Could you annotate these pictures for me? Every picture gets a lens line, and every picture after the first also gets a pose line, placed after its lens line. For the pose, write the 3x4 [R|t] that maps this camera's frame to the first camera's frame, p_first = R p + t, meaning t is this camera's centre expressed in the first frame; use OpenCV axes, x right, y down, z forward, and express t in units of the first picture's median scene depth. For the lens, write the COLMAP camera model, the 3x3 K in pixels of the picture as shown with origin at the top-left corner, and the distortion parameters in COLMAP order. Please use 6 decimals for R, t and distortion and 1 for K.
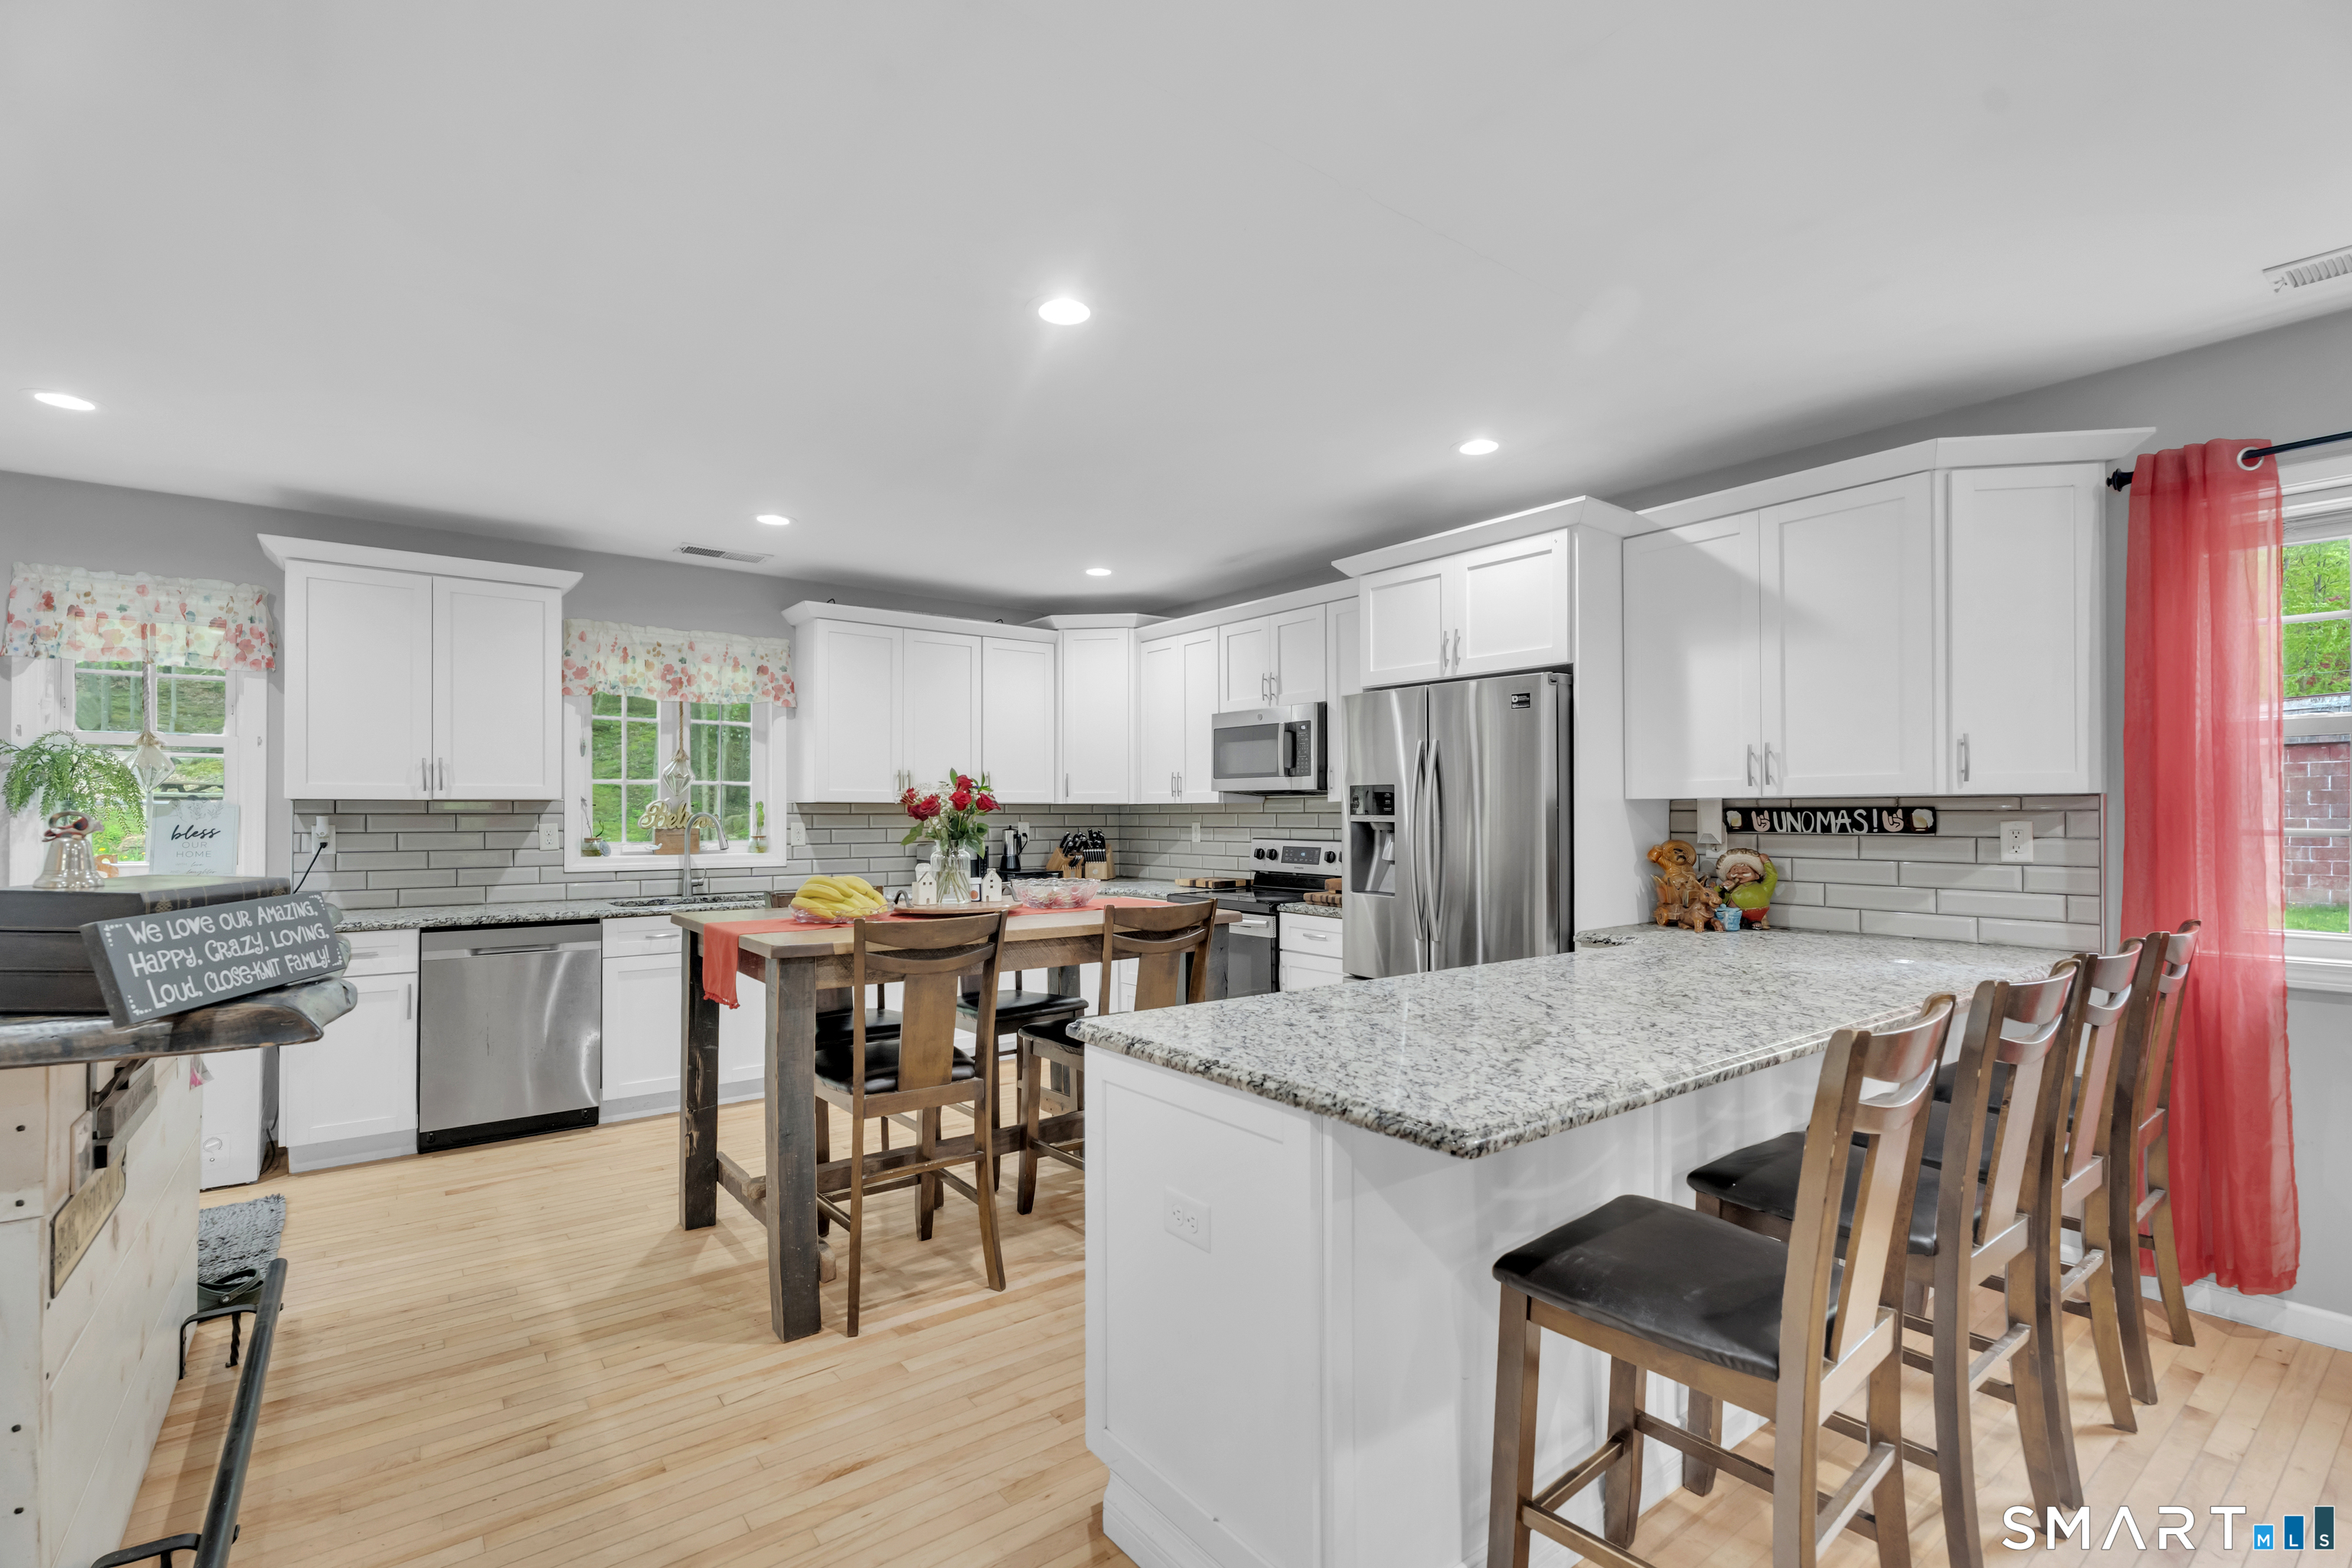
lens RADIAL K [[1049.4, 0, 1180.0], [0, 1049.4, 813.7], [0, 0, 1]] dist [0.000279, -0.001976]
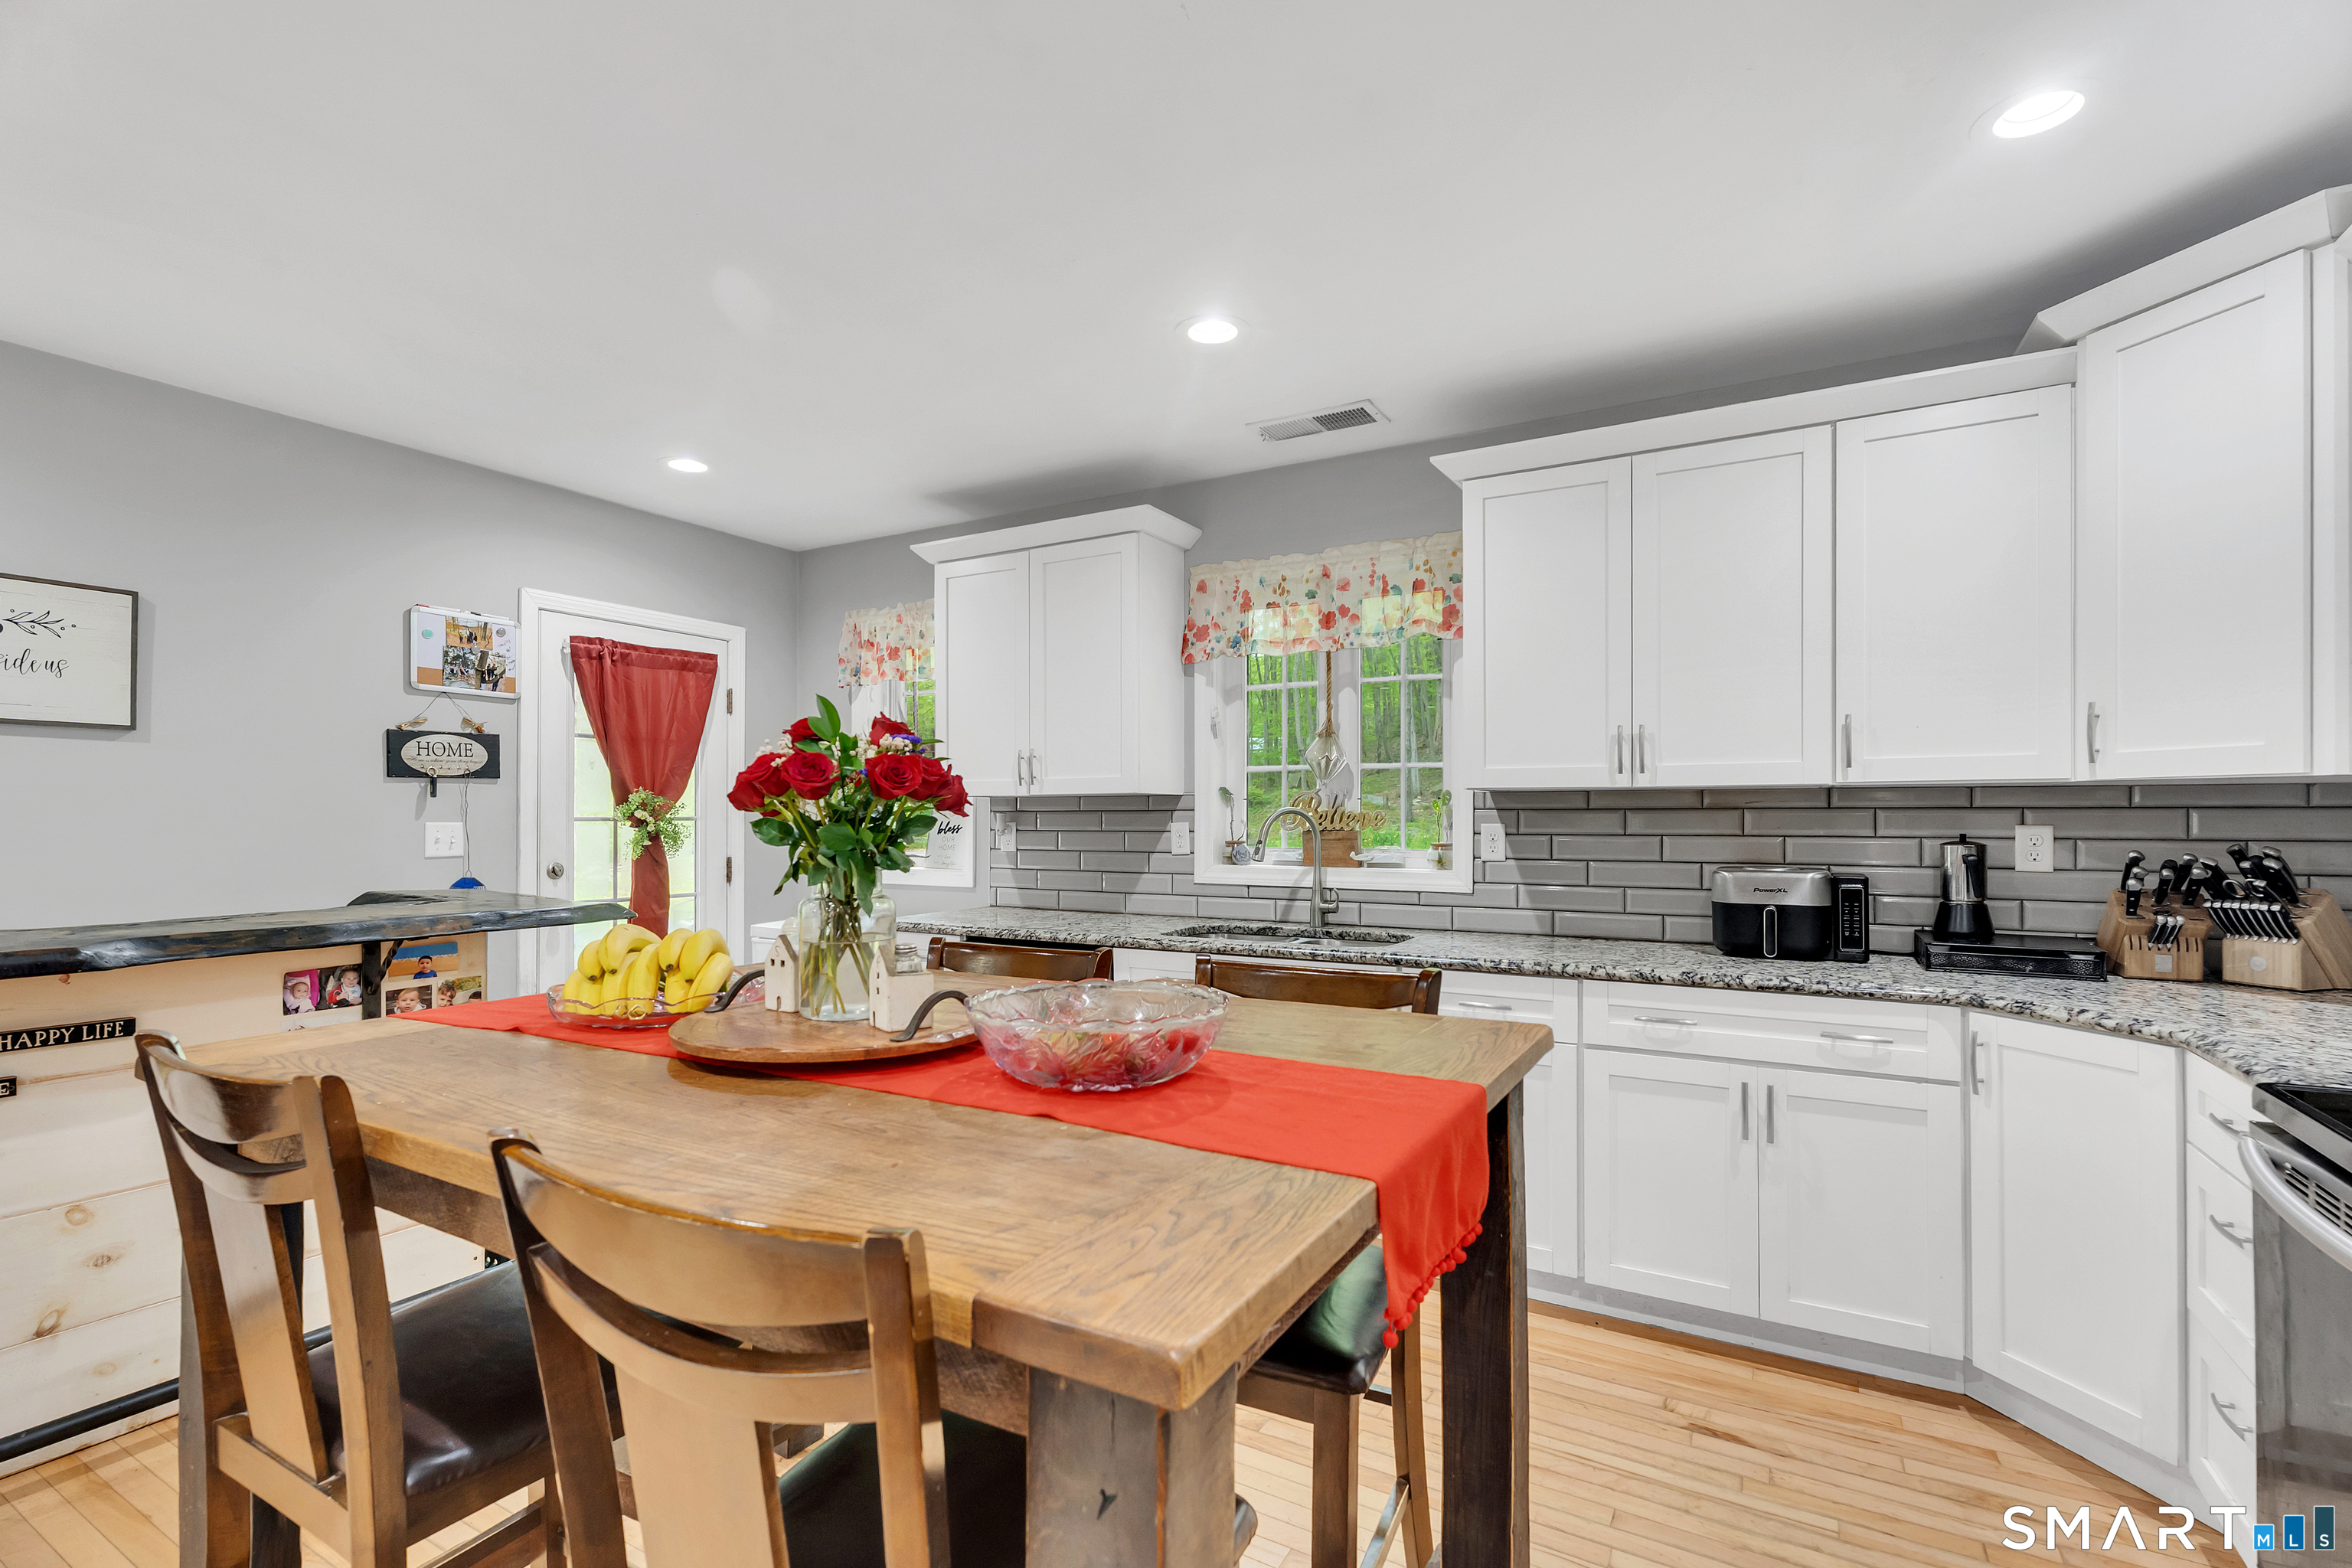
lens RADIAL K [[1049.4, 0, 1151.2], [0, 1049.4, 823.0], [0, 0, 1]] dist [0.000279, -0.001976]
pose [[0.364791, 0.006081, -0.931070, 0.195238], [0.002159, 0.999970, 0.007377, 0.004523], [0.931087, -0.004702, 0.364767, 0.833525]]
